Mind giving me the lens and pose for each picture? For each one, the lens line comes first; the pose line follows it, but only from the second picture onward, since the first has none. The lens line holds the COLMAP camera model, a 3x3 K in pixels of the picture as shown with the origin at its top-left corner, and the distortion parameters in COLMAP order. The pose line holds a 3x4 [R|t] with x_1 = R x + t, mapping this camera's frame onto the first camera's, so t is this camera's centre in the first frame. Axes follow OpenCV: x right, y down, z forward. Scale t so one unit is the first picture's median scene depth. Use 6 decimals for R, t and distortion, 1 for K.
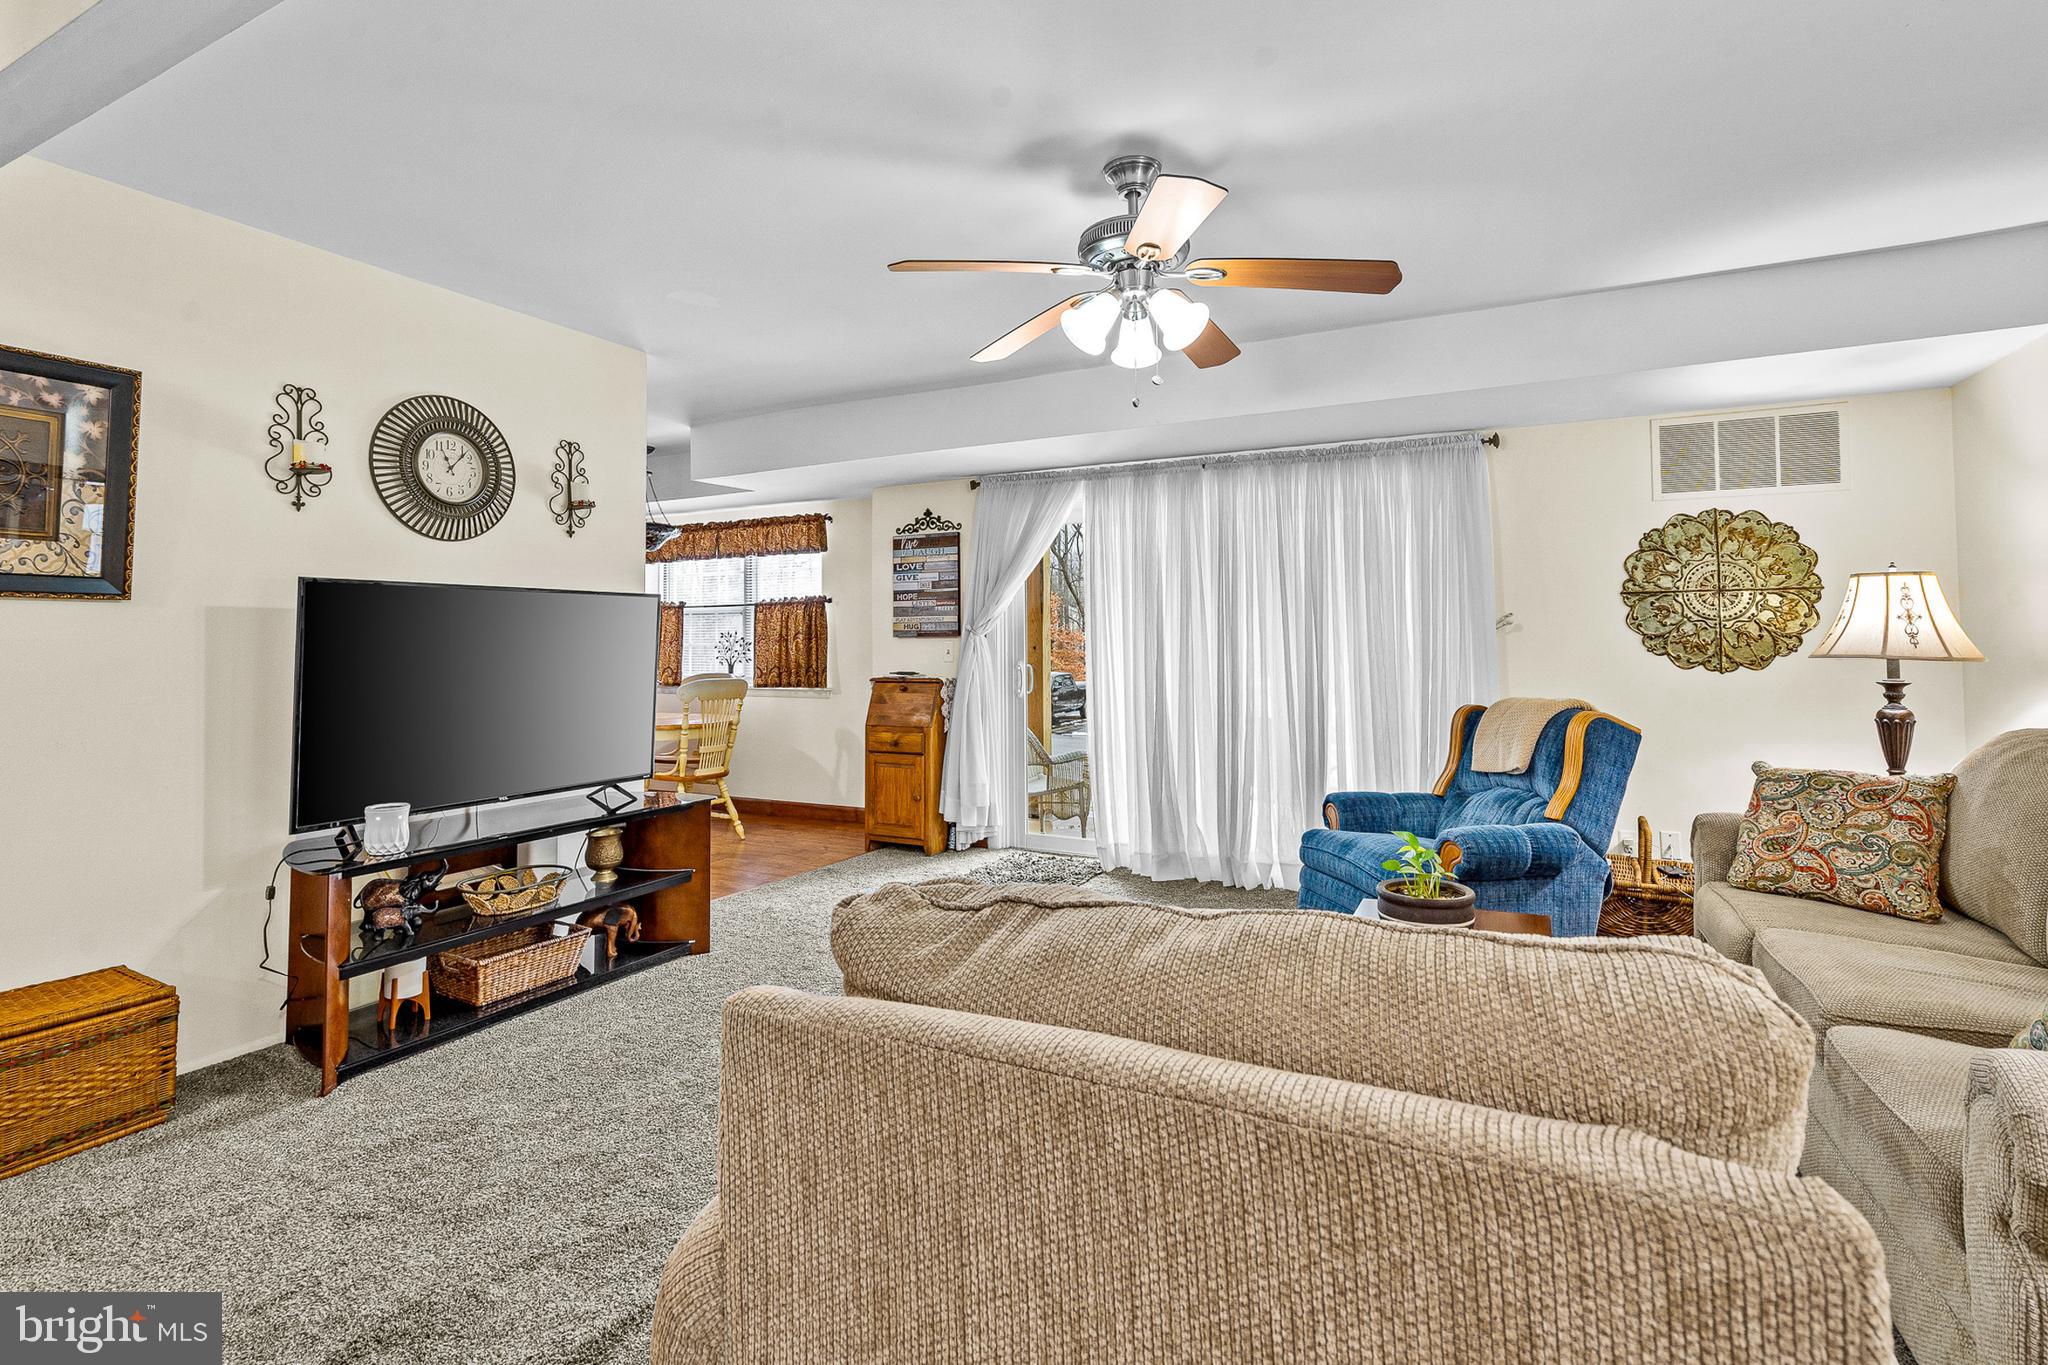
lens RADIAL K [[978.0, 0, 1029.6], [0, 978.0, 608.9], [0, 0, 1]] dist [-0.000550, -0.000261]
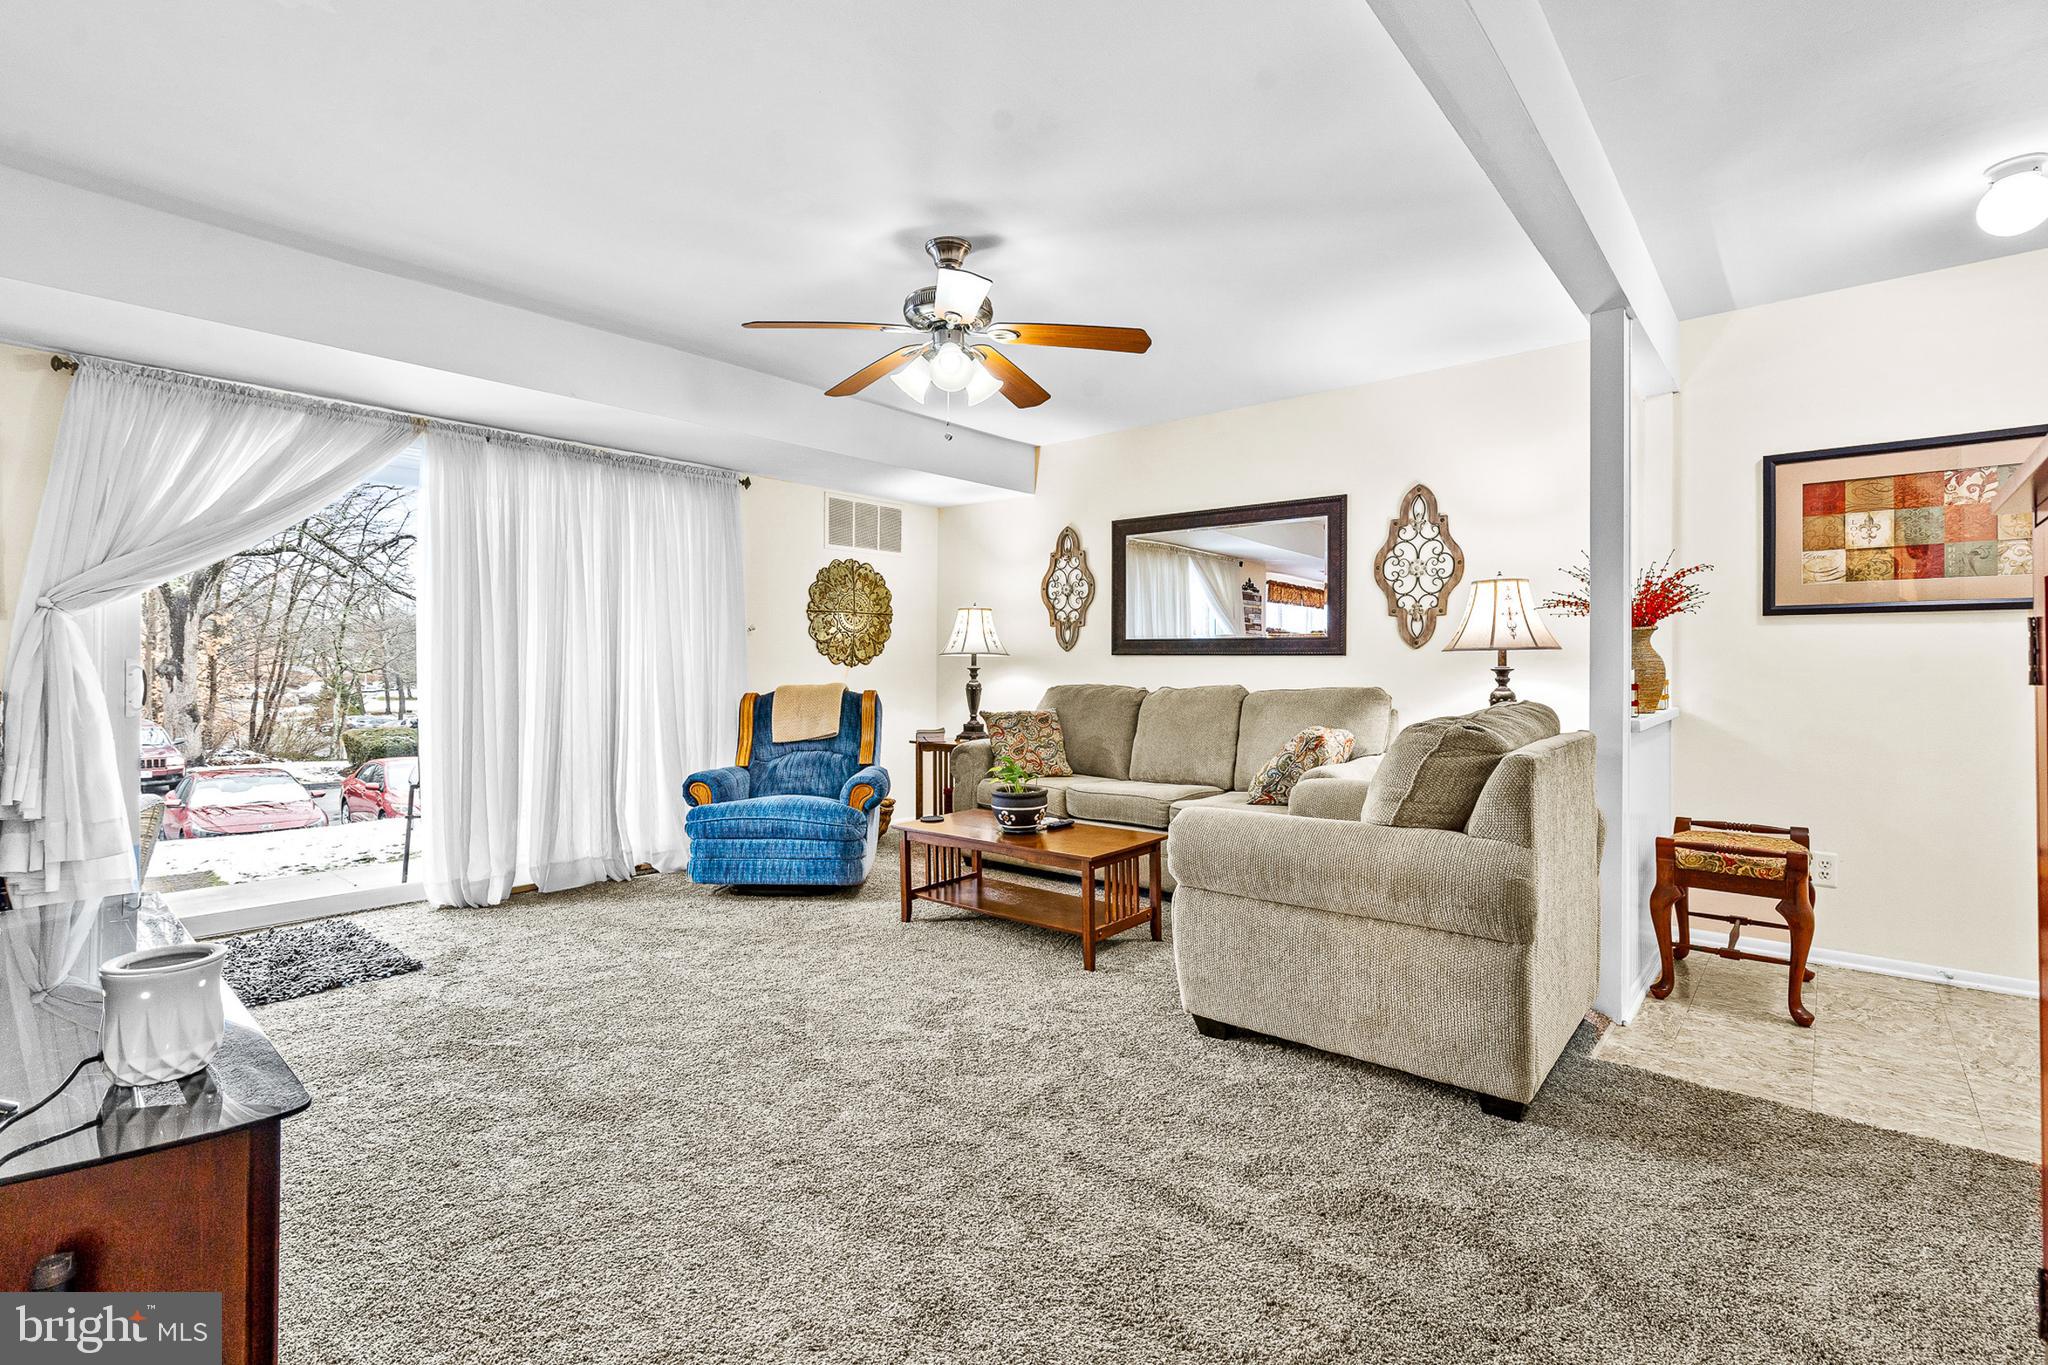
lens RADIAL K [[946.5, 0, 1025.9], [0, 946.5, 677.9], [0, 0, 1]] dist [-0.001351, -0.000017]
pose [[0.230733, -0.008459, 0.972980, -0.625746], [-0.037076, 0.999160, 0.017479, 0.043538], [-0.972310, -0.040108, 0.230226, 0.361928]]
